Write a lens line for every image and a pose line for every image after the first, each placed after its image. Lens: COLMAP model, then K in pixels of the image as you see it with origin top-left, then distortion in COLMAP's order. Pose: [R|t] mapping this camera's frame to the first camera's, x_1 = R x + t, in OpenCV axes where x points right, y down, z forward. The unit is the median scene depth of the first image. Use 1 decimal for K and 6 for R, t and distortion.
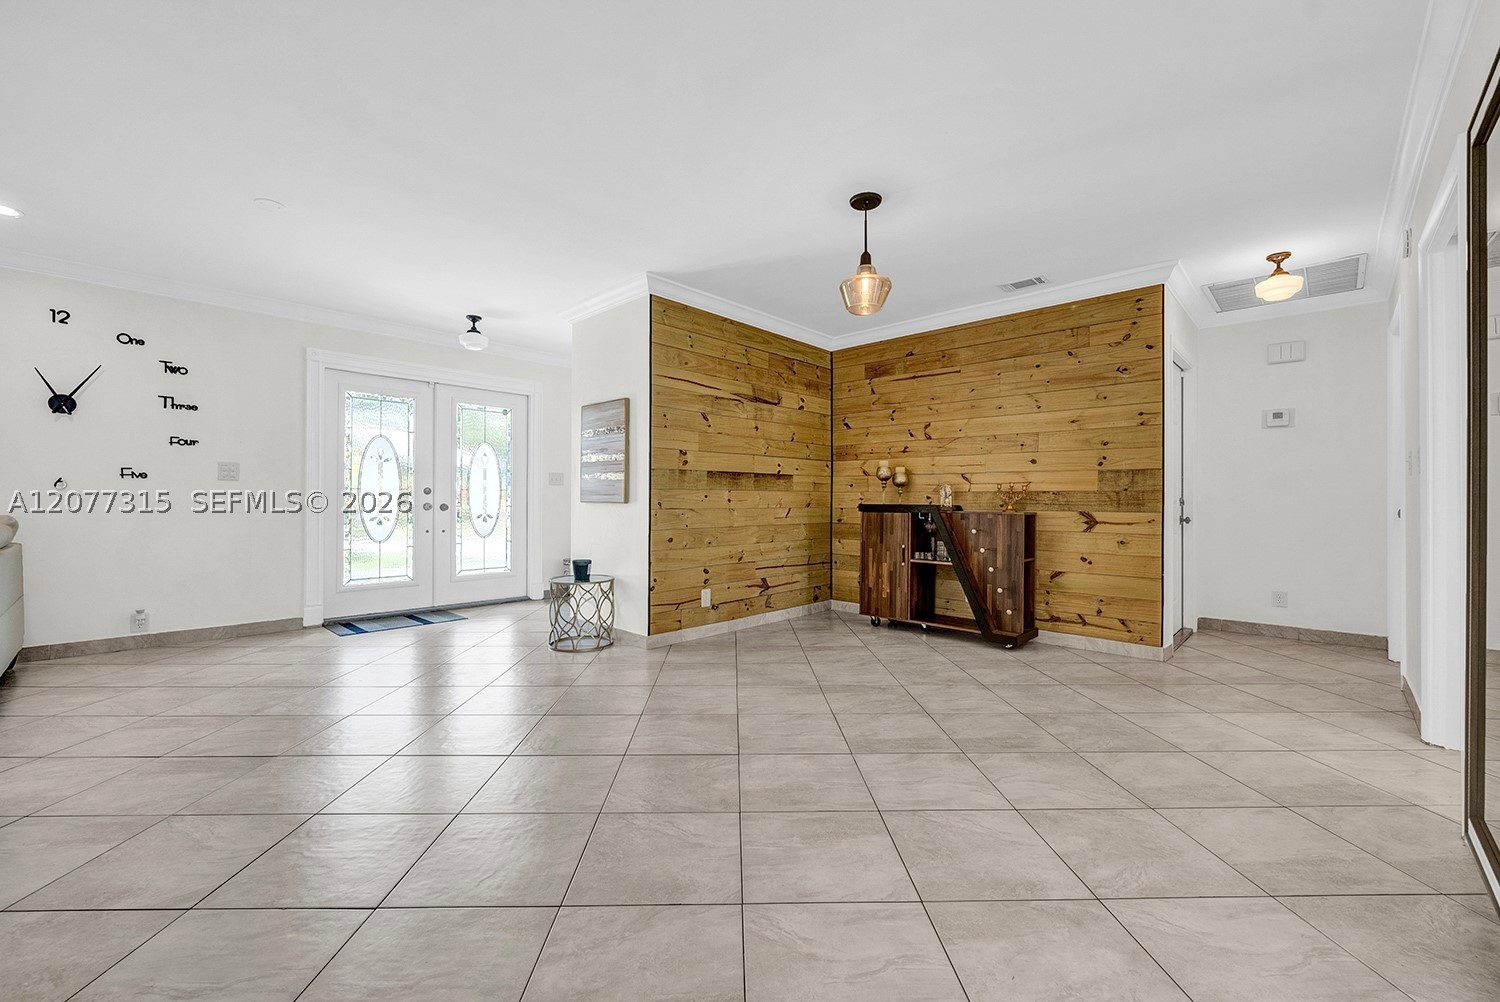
lens RADIAL K [[618.1, 0, 750.3], [0, 618.1, 490.3], [0, 0, 1]] dist [-0.001531, -0.000313]
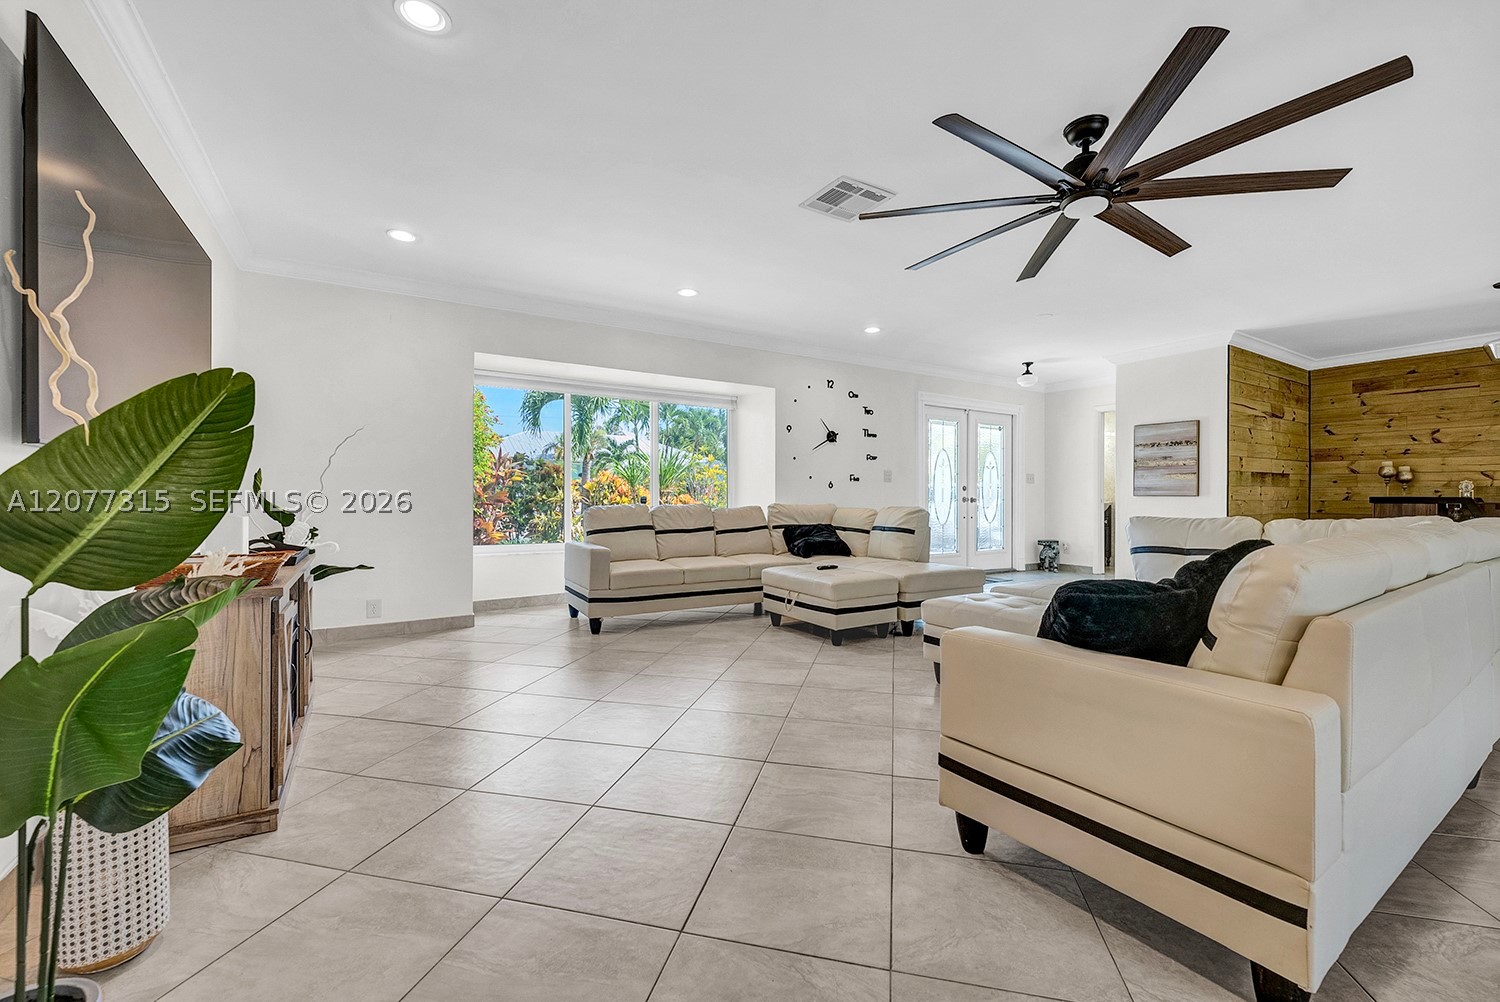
lens RADIAL K [[618.1, 0, 750.3], [0, 618.1, 490.3], [0, 0, 1]] dist [-0.001531, -0.000313]
pose [[0.964881, -0.004517, -0.262650, -0.674990], [0.005656, 0.999978, 0.003580, -0.002408], [0.262628, -0.004940, 0.964885, -0.498647]]
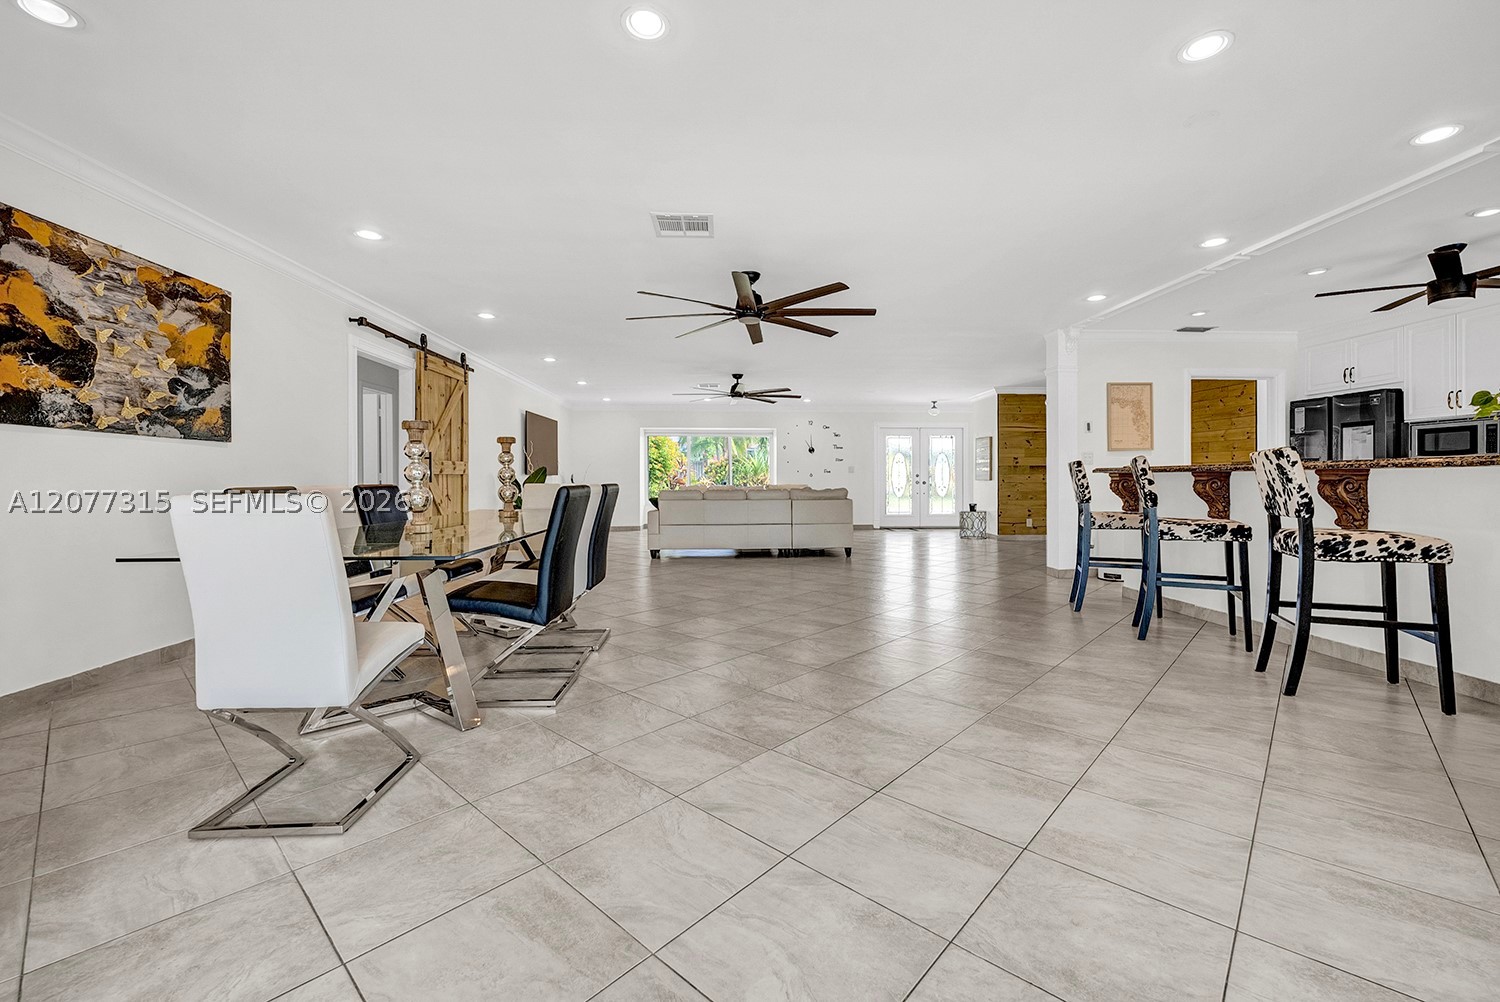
lens RADIAL K [[618.1, 0, 750.3], [0, 618.1, 490.3], [0, 0, 1]] dist [-0.001531, -0.000313]
pose [[0.717621, 0.006994, -0.696399, 0.680554], [0.014043, 0.999601, 0.024510, -0.010531], [0.696293, -0.027369, 0.717236, -1.163707]]
